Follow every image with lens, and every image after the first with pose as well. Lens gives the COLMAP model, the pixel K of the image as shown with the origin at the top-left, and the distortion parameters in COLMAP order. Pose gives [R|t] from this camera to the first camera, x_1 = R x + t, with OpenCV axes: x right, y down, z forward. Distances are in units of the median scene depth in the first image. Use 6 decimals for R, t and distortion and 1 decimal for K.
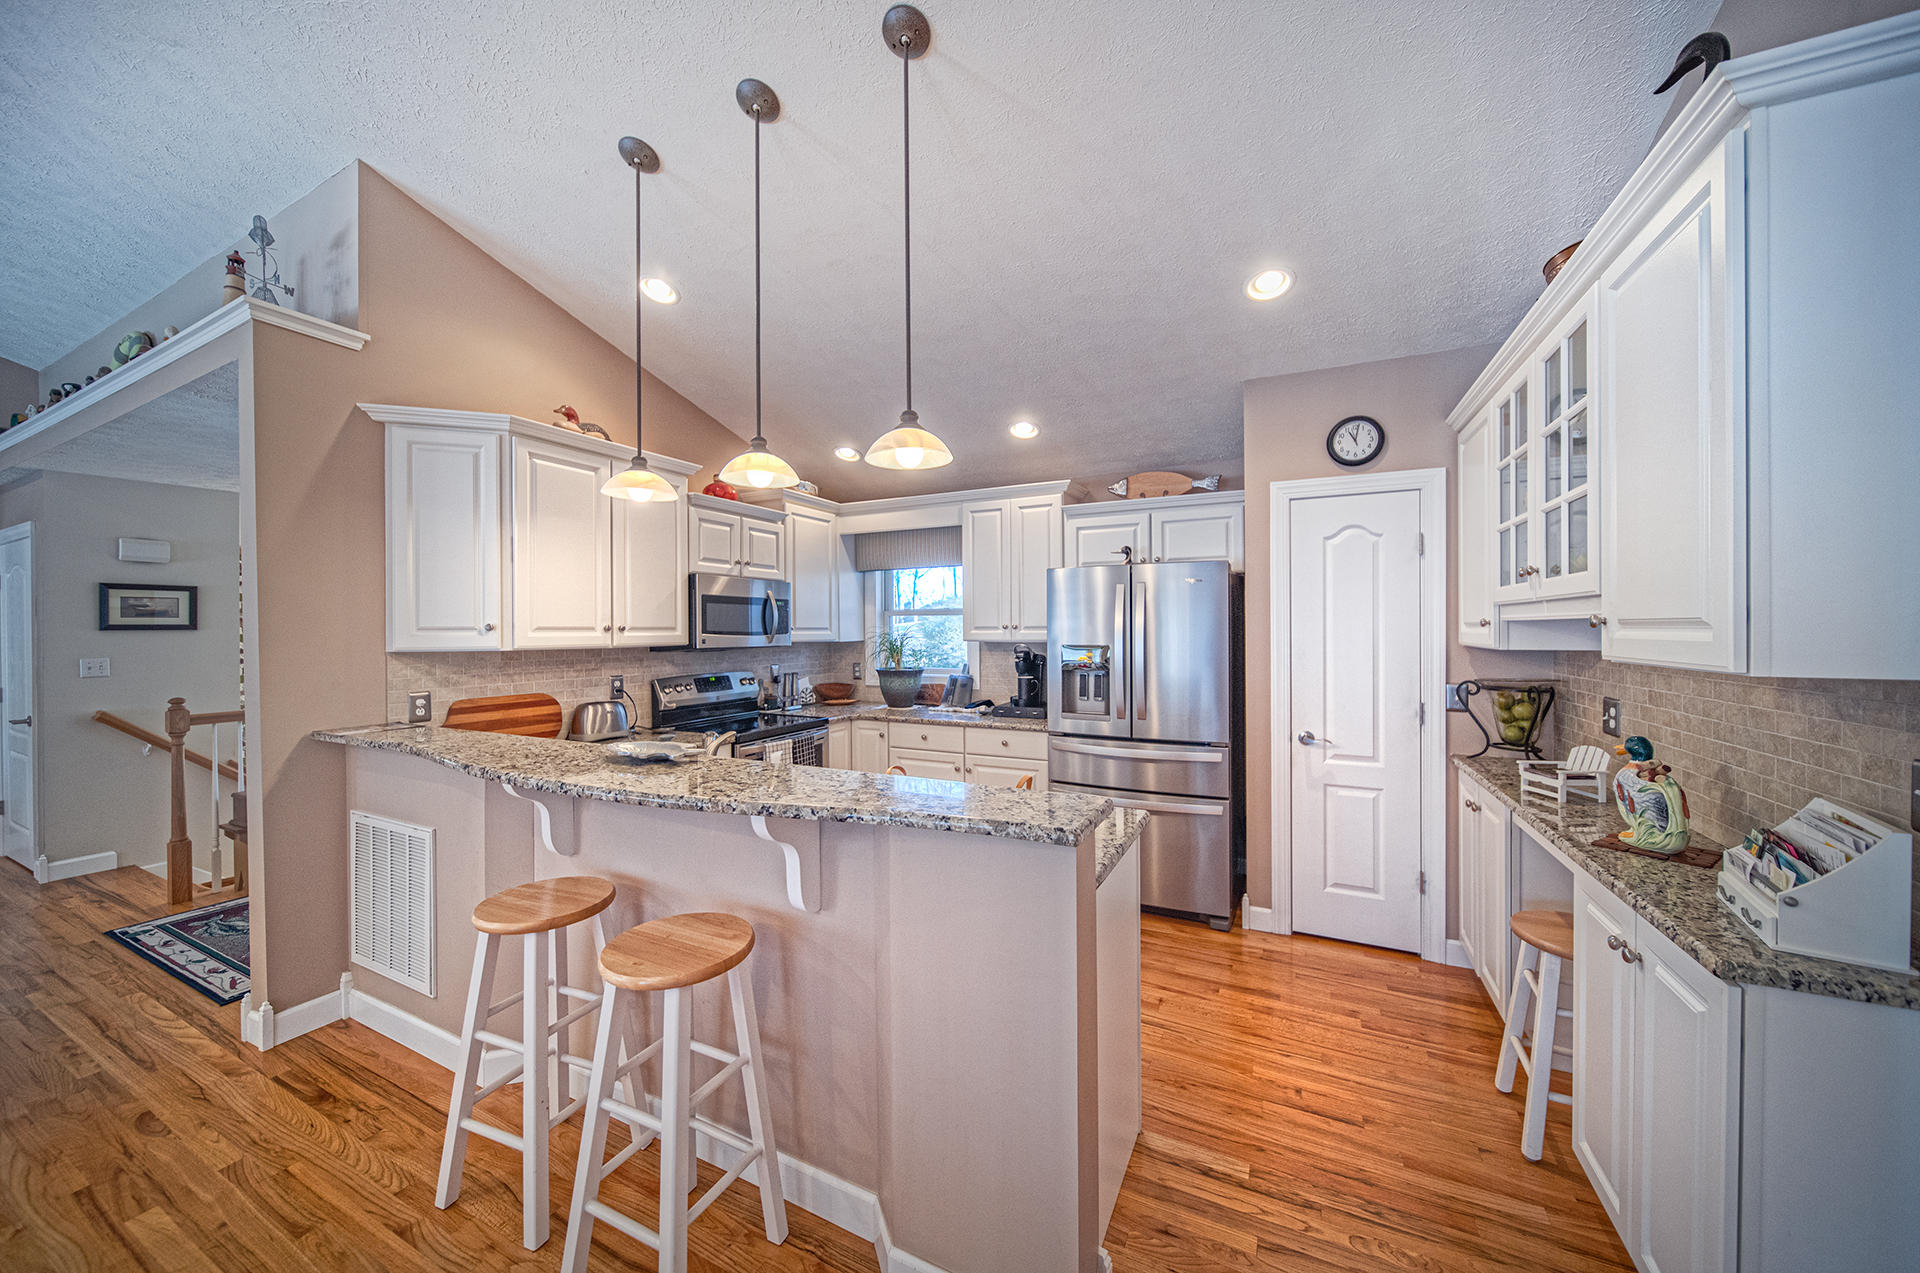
lens RADIAL K [[681.7, 0, 950.8], [0, 681.7, 627.8], [0, 0, 1]] dist [-0.000024, -0.000637]
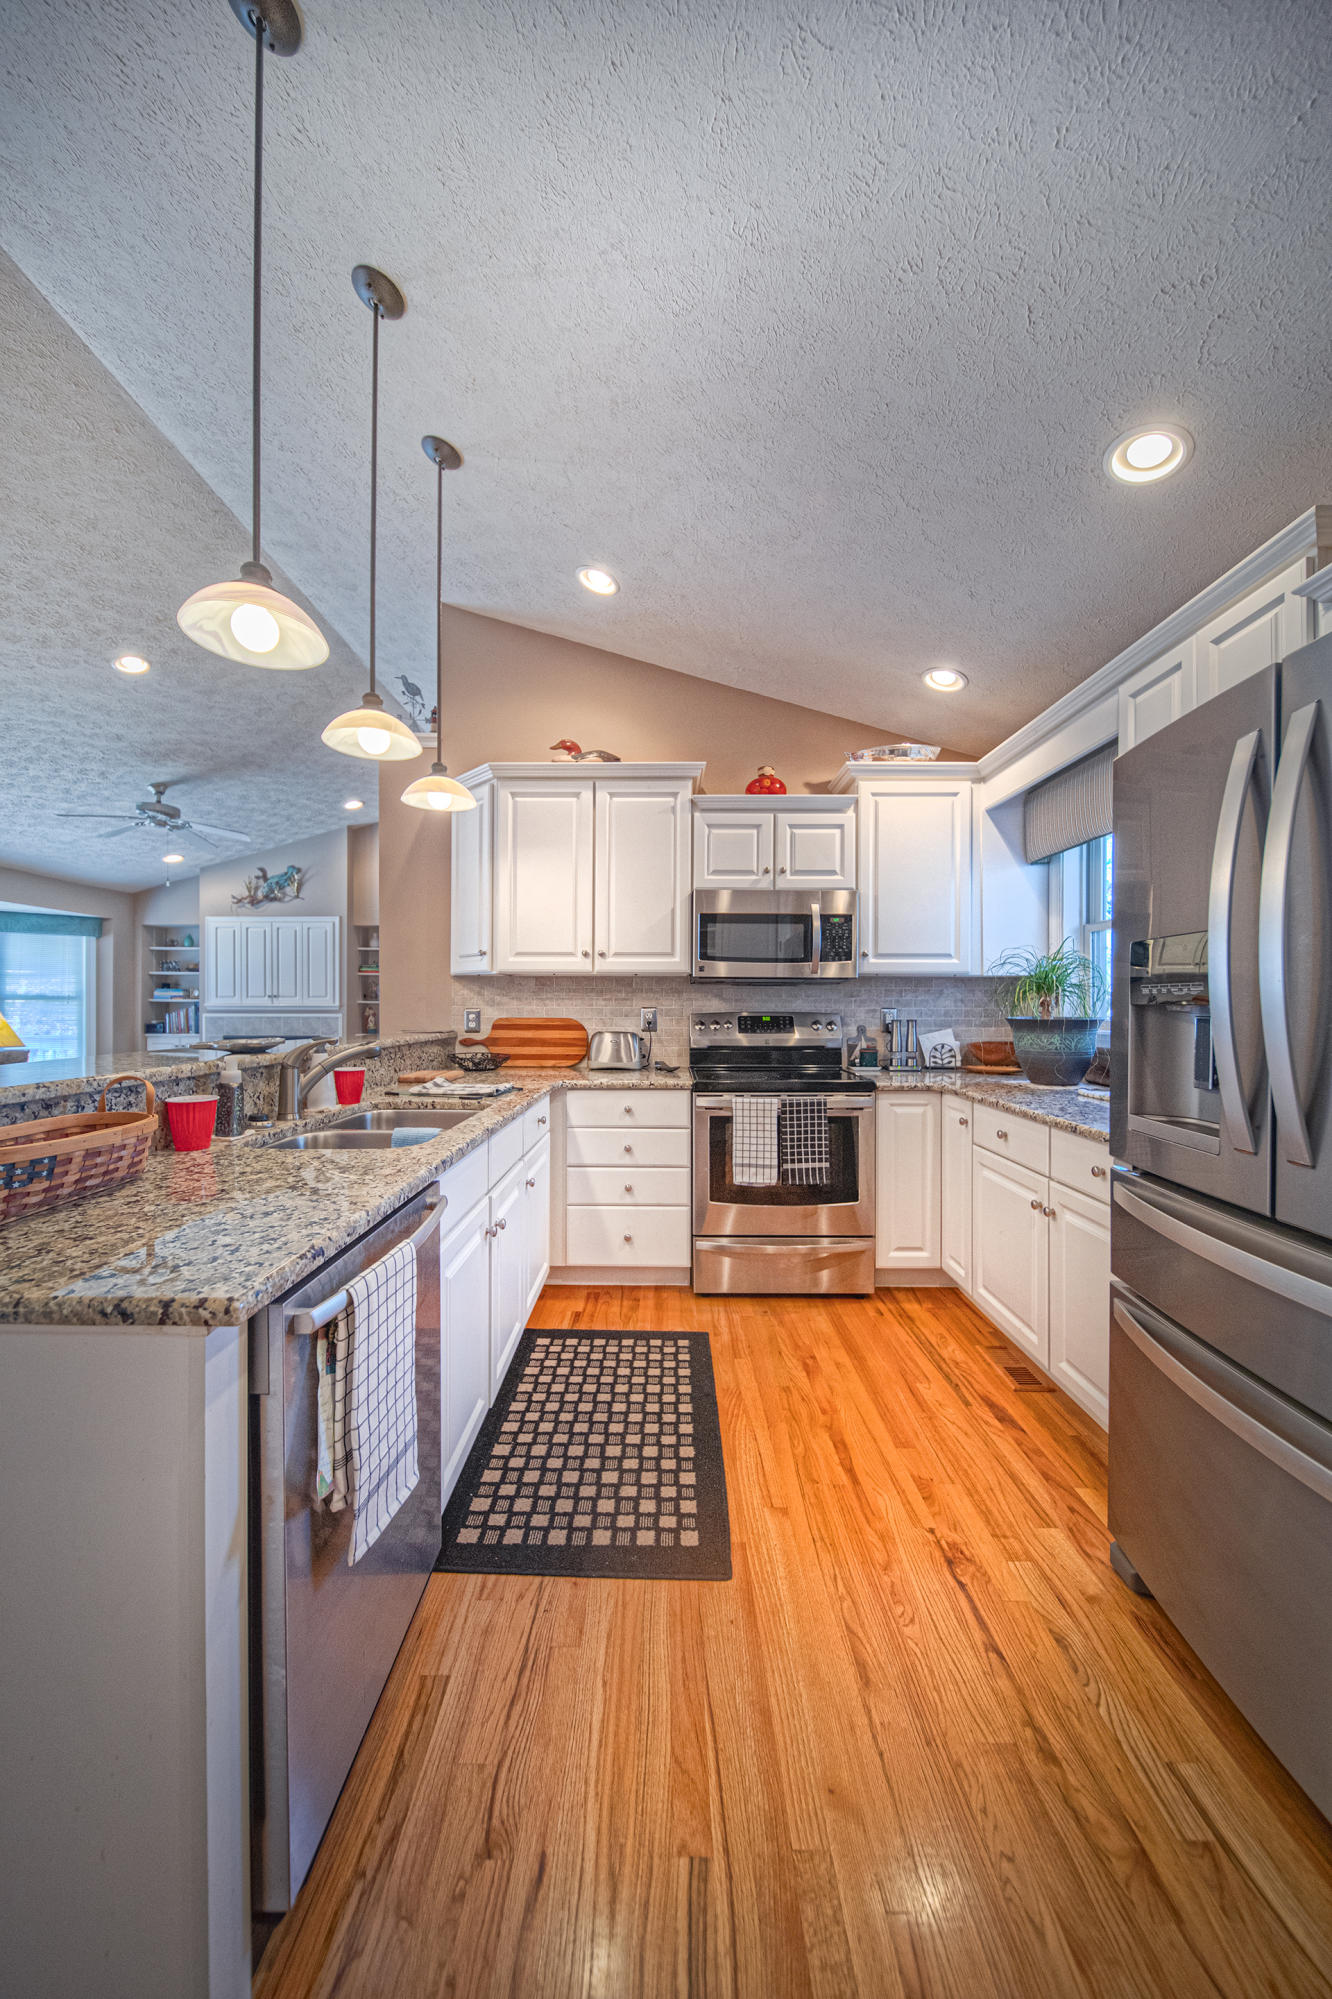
lens RADIAL K [[709.8, 0, 659.5], [0, 709.8, 1008.4], [0, 0, 1]] dist [-0.000024, -0.000637]
pose [[0.443118, 0.013805, -0.896357, 0.443749], [-0.004372, 0.999903, 0.013238, 0.063137], [0.896453, -0.001947, 0.443136, 0.611470]]
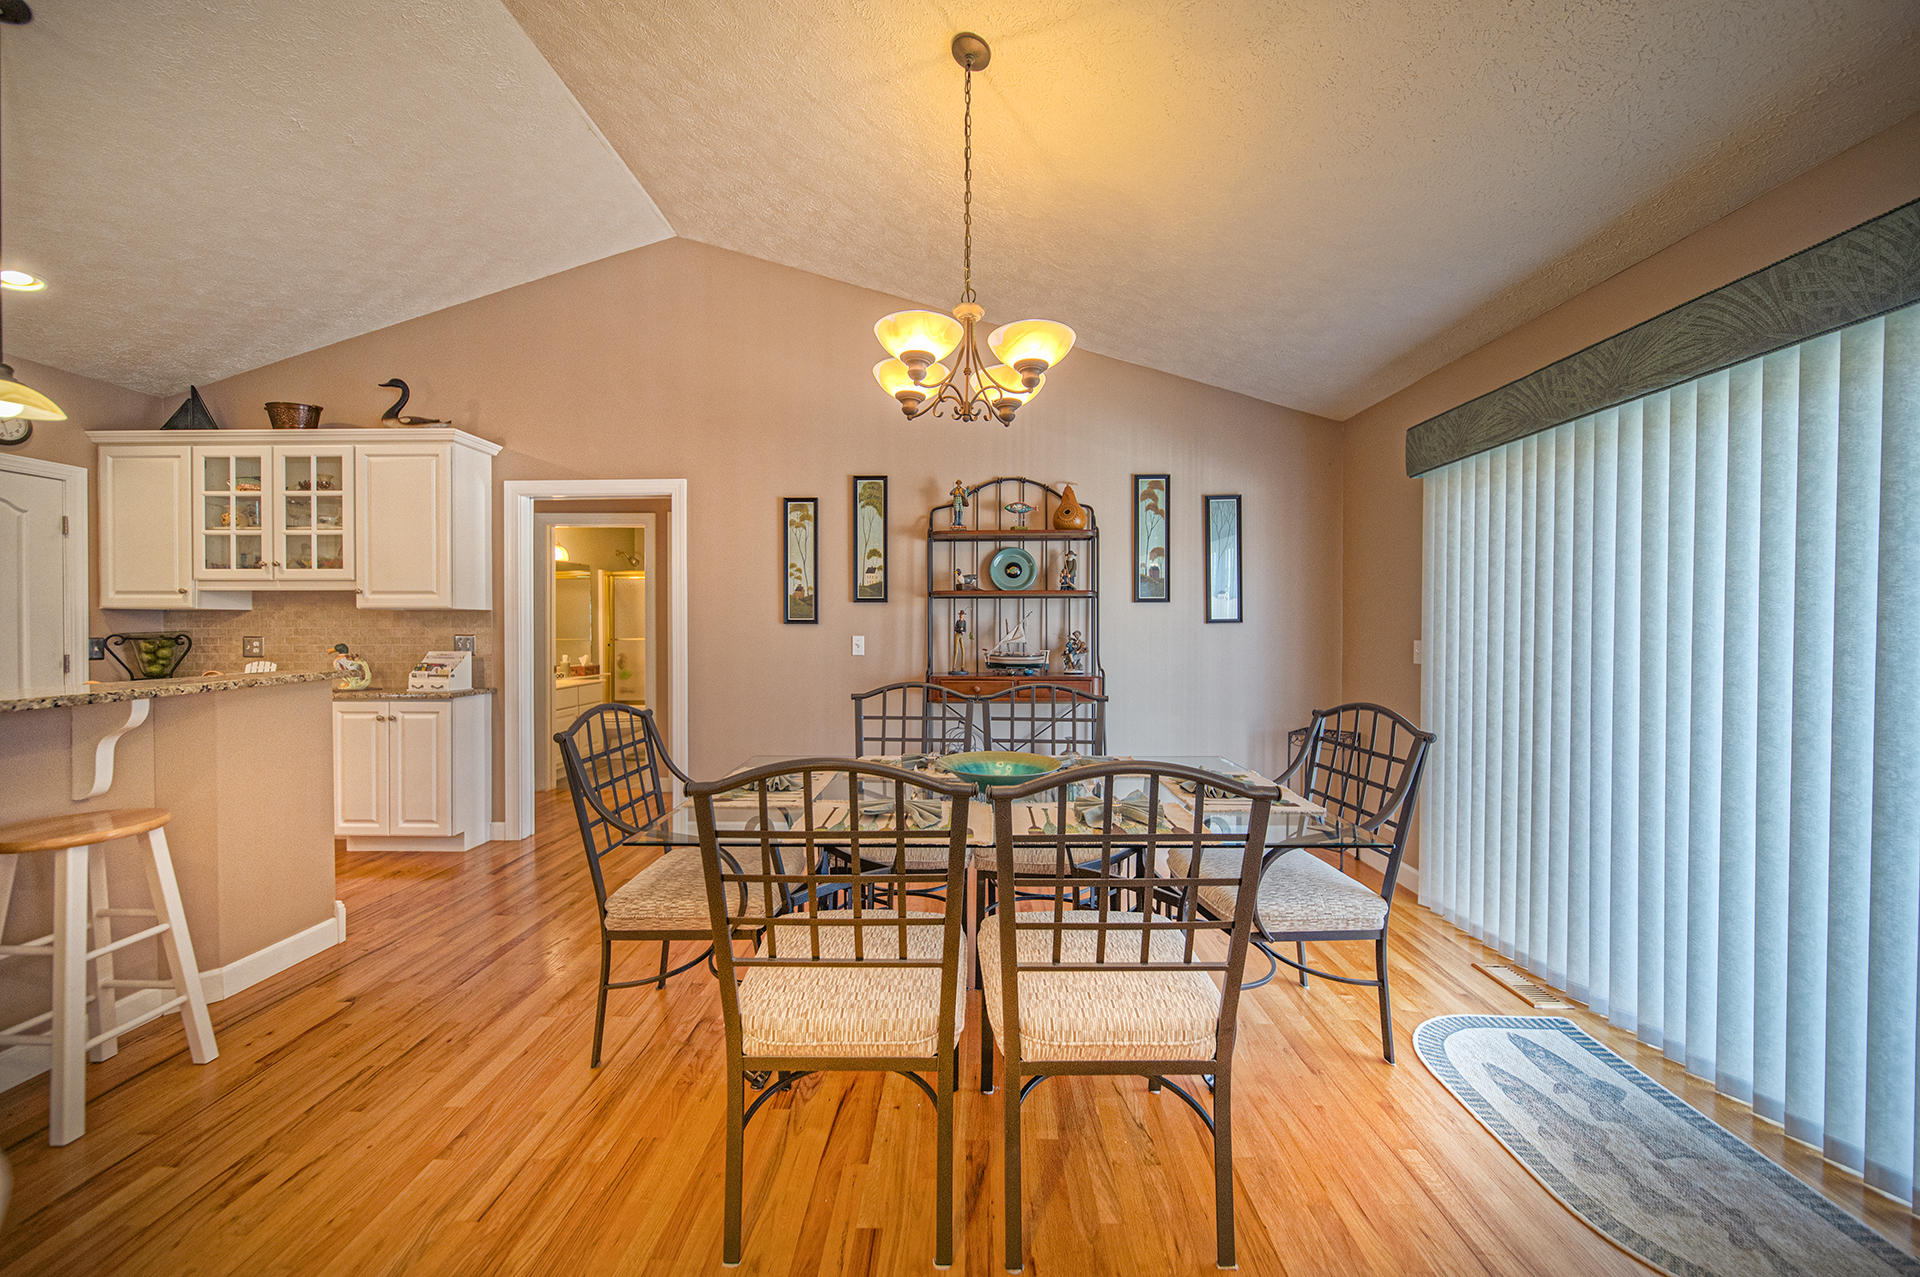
lens RADIAL K [[681.7, 0, 955.0], [0, 681.7, 633.4], [0, 0, 1]] dist [-0.000024, -0.000637]
pose [[-0.427716, -0.004178, 0.903904, -0.975380], [0.001295, 0.999985, 0.005235, 0.059231], [-0.903912, 0.003410, -0.427704, 0.062816]]
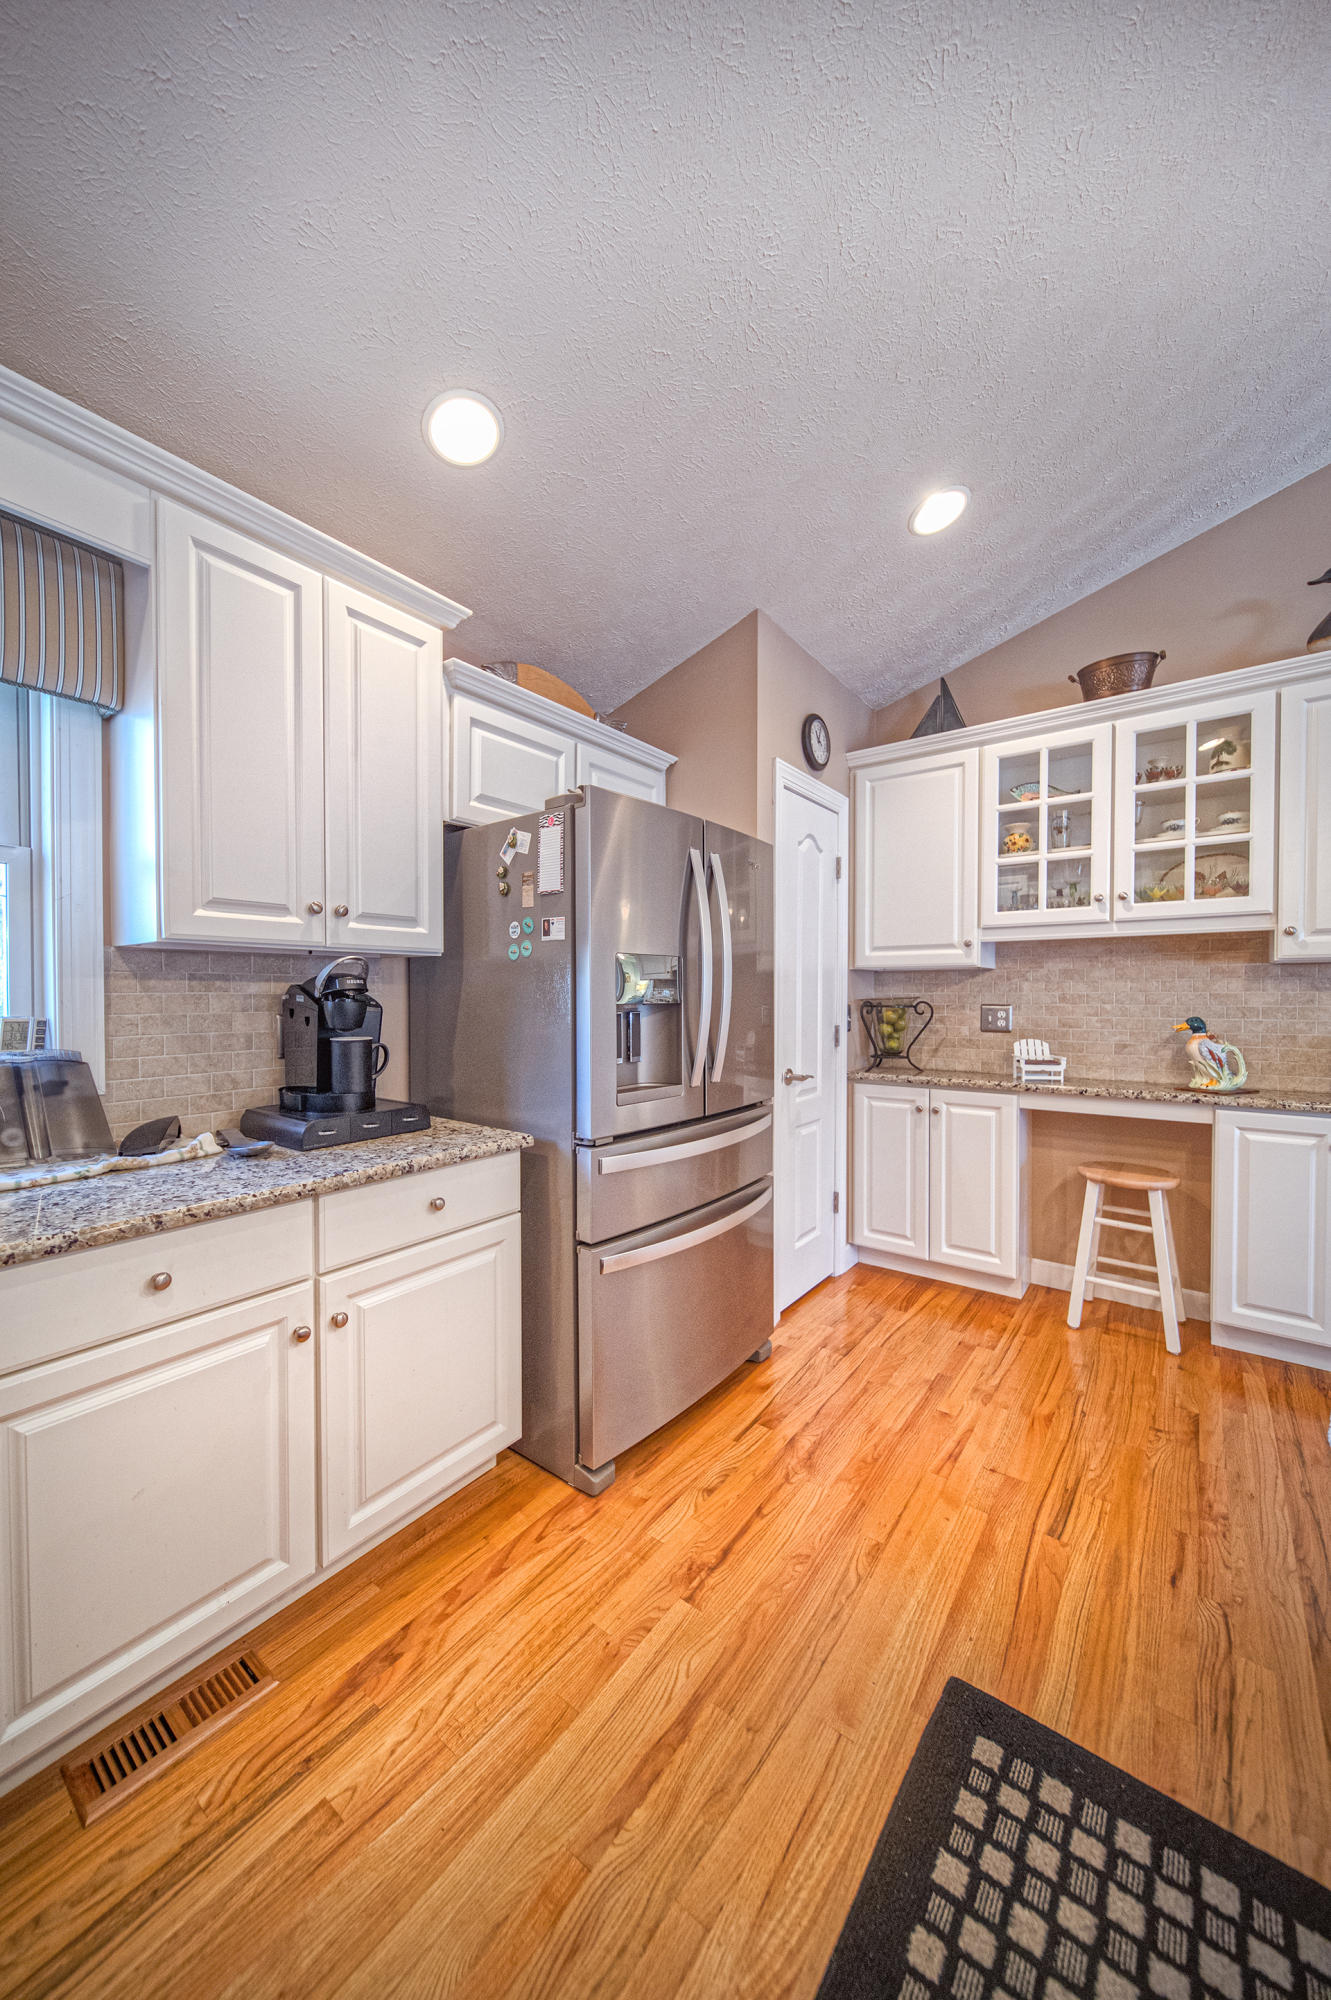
lens RADIAL K [[710.1, 0, 662.4], [0, 710.1, 1002.3], [0, 0, 1]] dist [-0.000024, -0.000637]
pose [[0.182391, -0.008938, 0.983185, -0.346618], [-0.002296, 0.999952, 0.009516, 0.059337], [-0.983223, -0.003993, 0.182362, 0.939454]]
